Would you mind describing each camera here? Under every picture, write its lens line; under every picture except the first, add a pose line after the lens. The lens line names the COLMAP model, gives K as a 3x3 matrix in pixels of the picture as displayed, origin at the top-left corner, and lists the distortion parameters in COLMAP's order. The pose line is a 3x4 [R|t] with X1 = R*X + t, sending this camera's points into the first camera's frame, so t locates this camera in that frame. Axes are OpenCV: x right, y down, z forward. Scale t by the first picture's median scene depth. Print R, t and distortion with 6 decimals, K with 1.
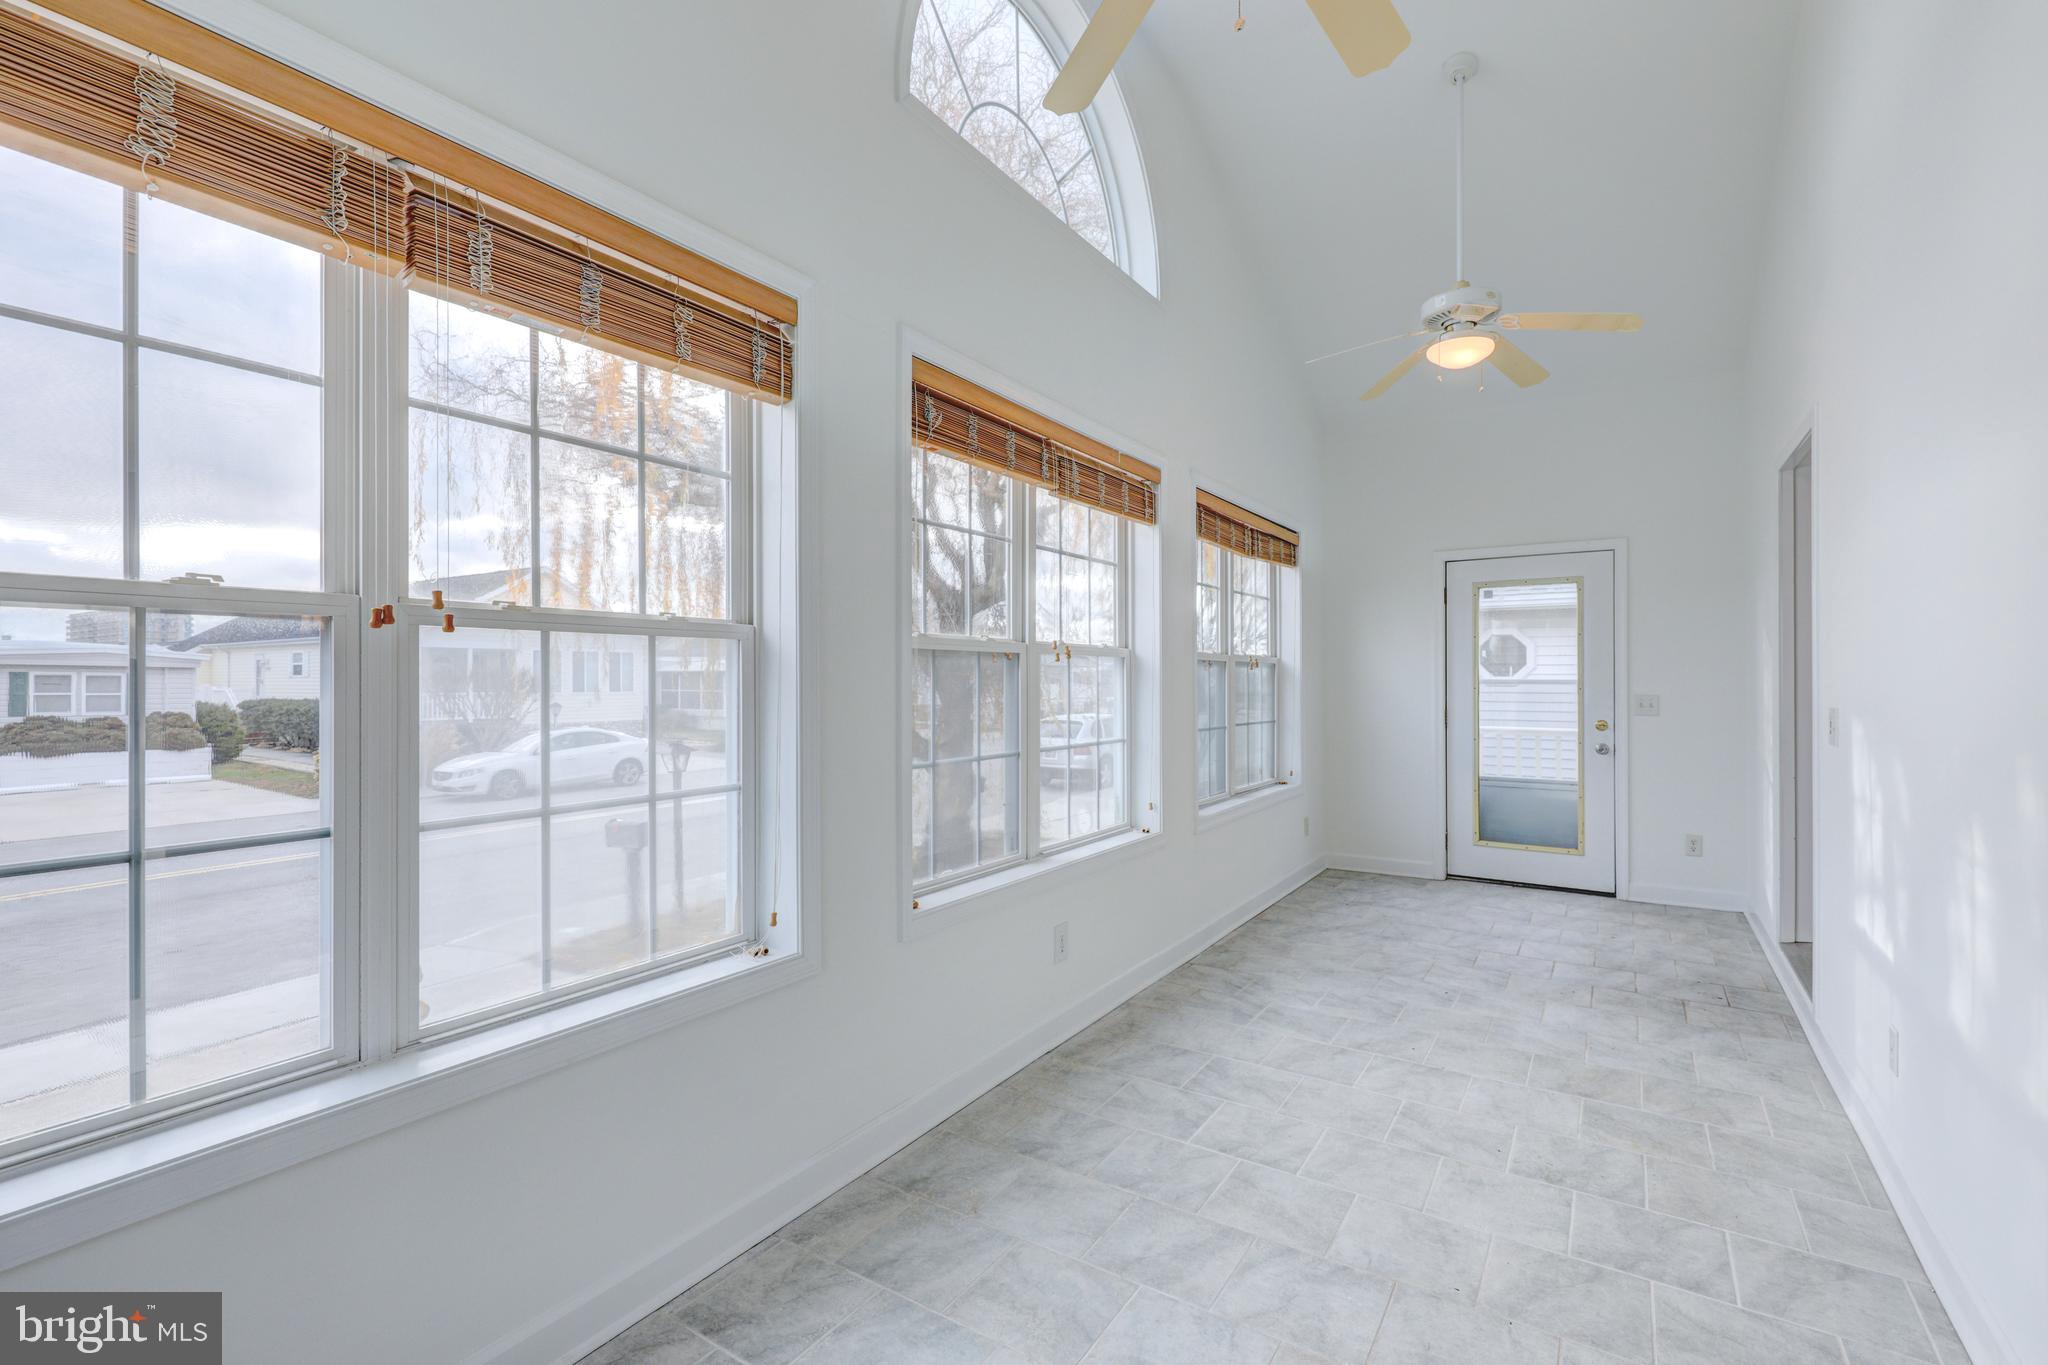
lens RADIAL K [[927.1, 0, 1024.5], [0, 927.1, 677.1], [0, 0, 1]] dist [-0.002433, -0.000177]
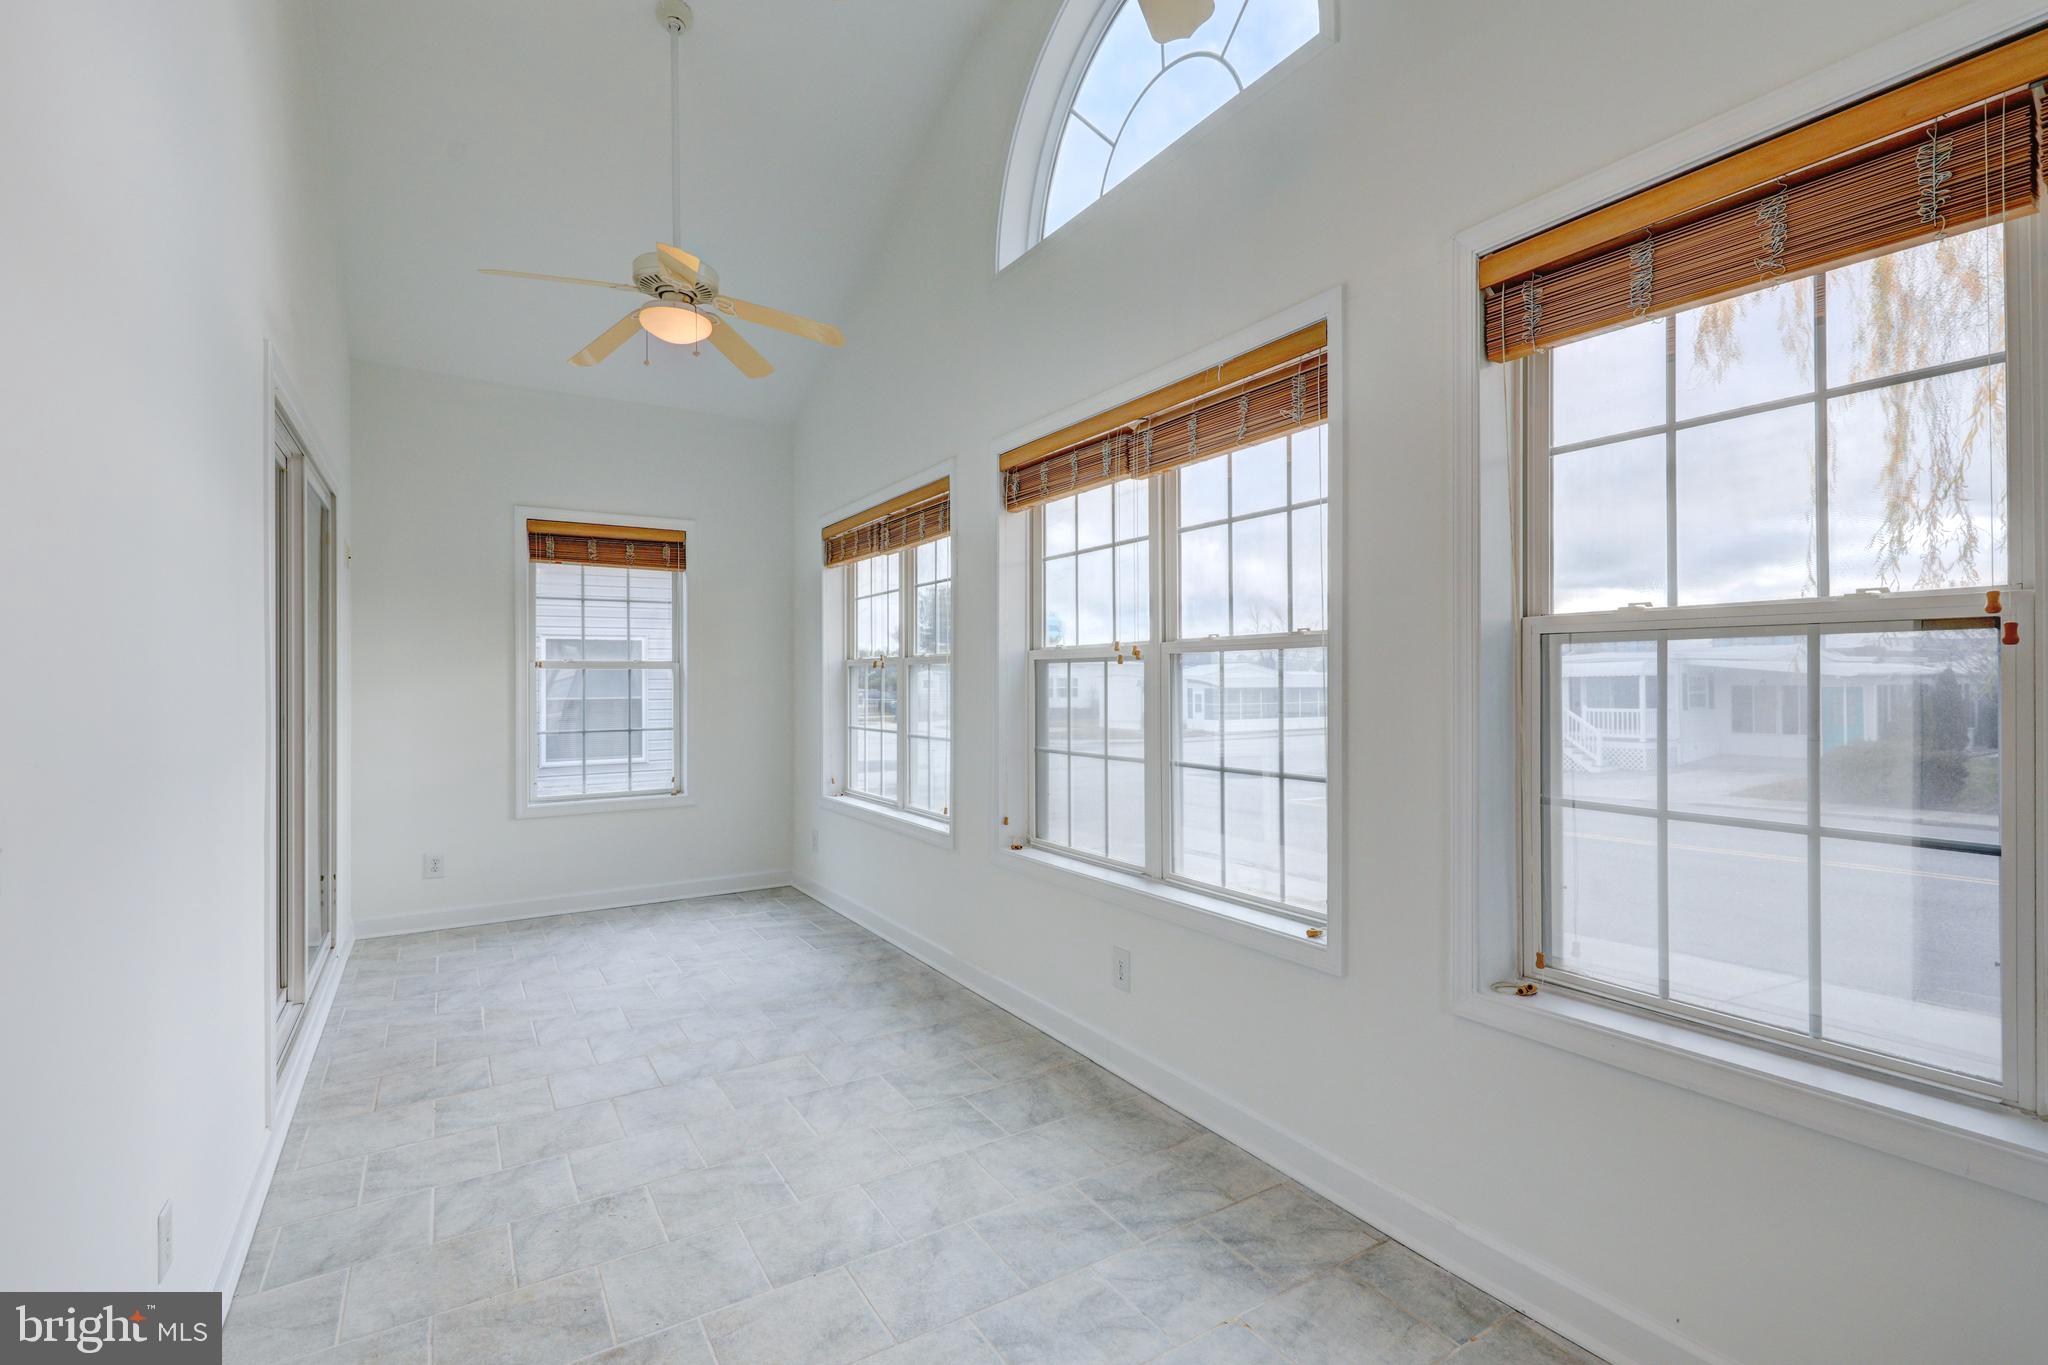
lens RADIAL K [[927.1, 0, 1023.6], [0, 927.1, 686.9], [0, 0, 1]] dist [-0.002433, -0.000177]
pose [[-0.428336, 0.010619, -0.903557, 1.076487], [0.004270, 0.999944, 0.009728, 0.002214], [0.903609, 0.000309, -0.428357, 1.561284]]
